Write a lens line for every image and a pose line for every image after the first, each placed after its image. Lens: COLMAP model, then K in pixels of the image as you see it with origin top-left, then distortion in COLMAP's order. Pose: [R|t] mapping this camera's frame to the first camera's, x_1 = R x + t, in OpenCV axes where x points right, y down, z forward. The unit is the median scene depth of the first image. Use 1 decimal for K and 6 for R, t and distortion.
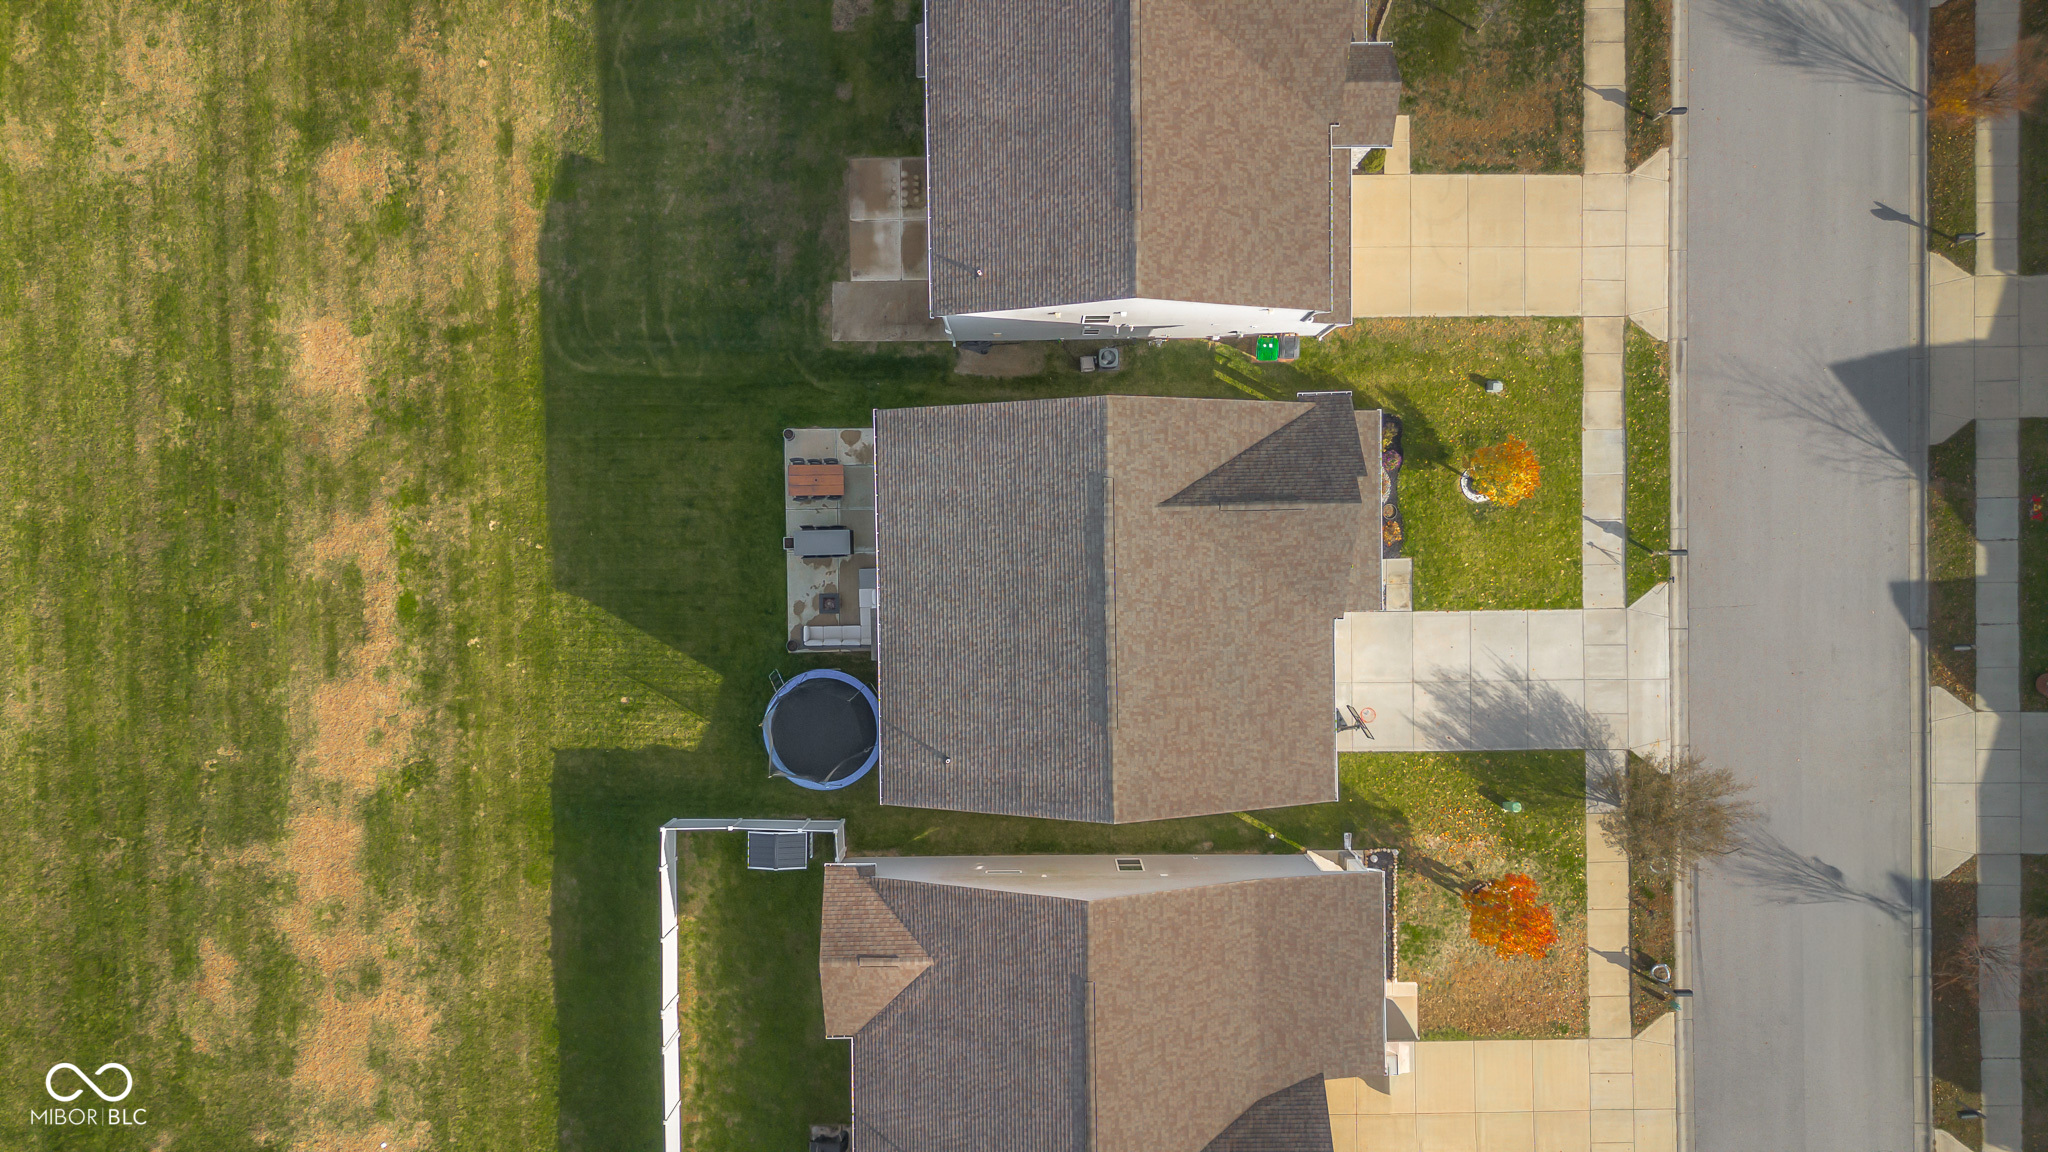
lens RADIAL K [[1445.3, 0, 1024.0], [0, 1445.3, 576.0], [0, 0, 1]] dist [0.003230, -0.000528]
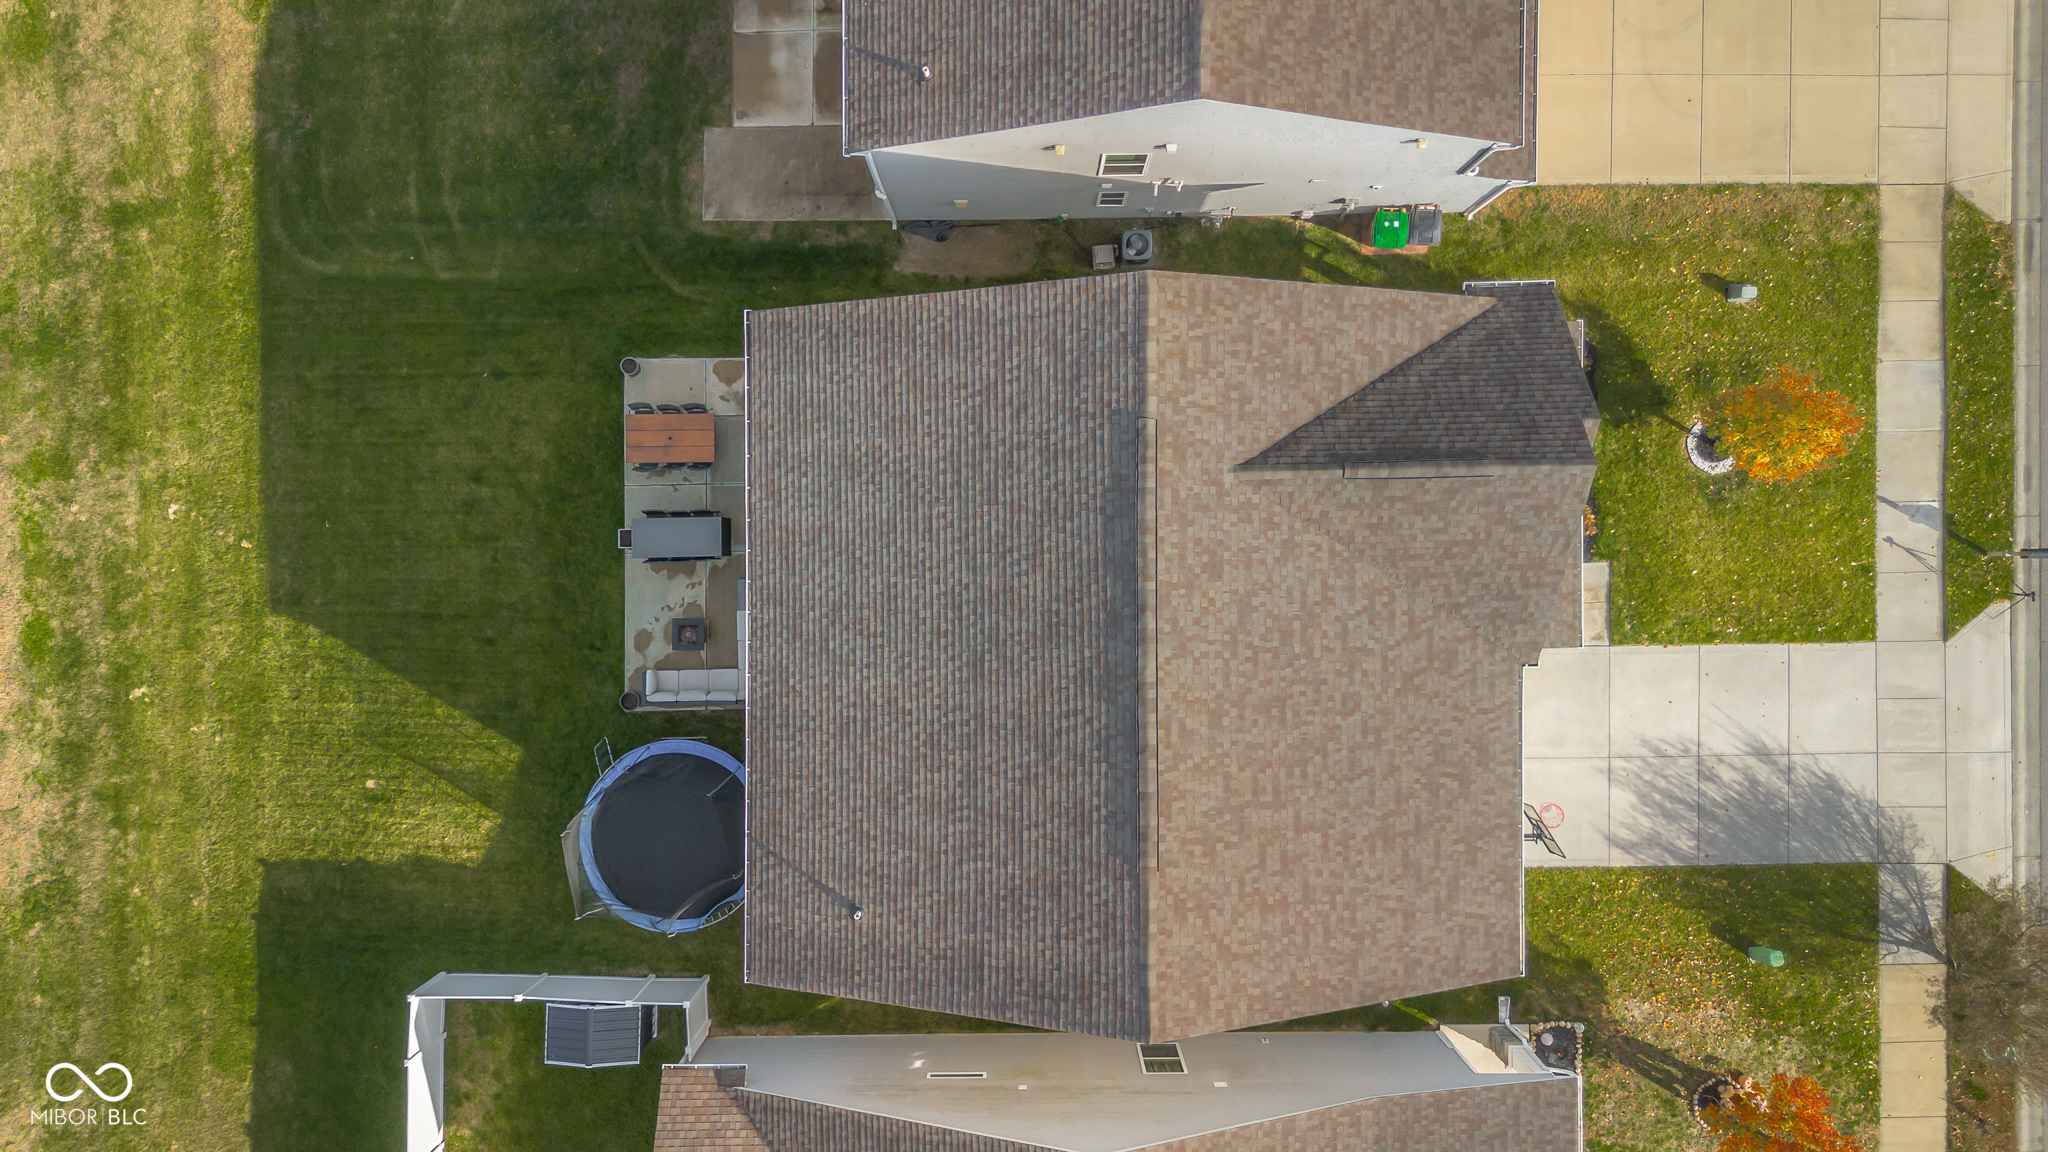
lens RADIAL K [[1445.7, 0, 855.2], [0, 1445.7, 738.6], [0, 0, 1]] dist [-0.001537, -0.000333]
pose [[0.994249, 0.013054, -0.106293, 0.005926], [-0.001312, 0.993954, 0.109788, -0.005165], [0.107084, -0.109018, 0.988255, 0.370281]]
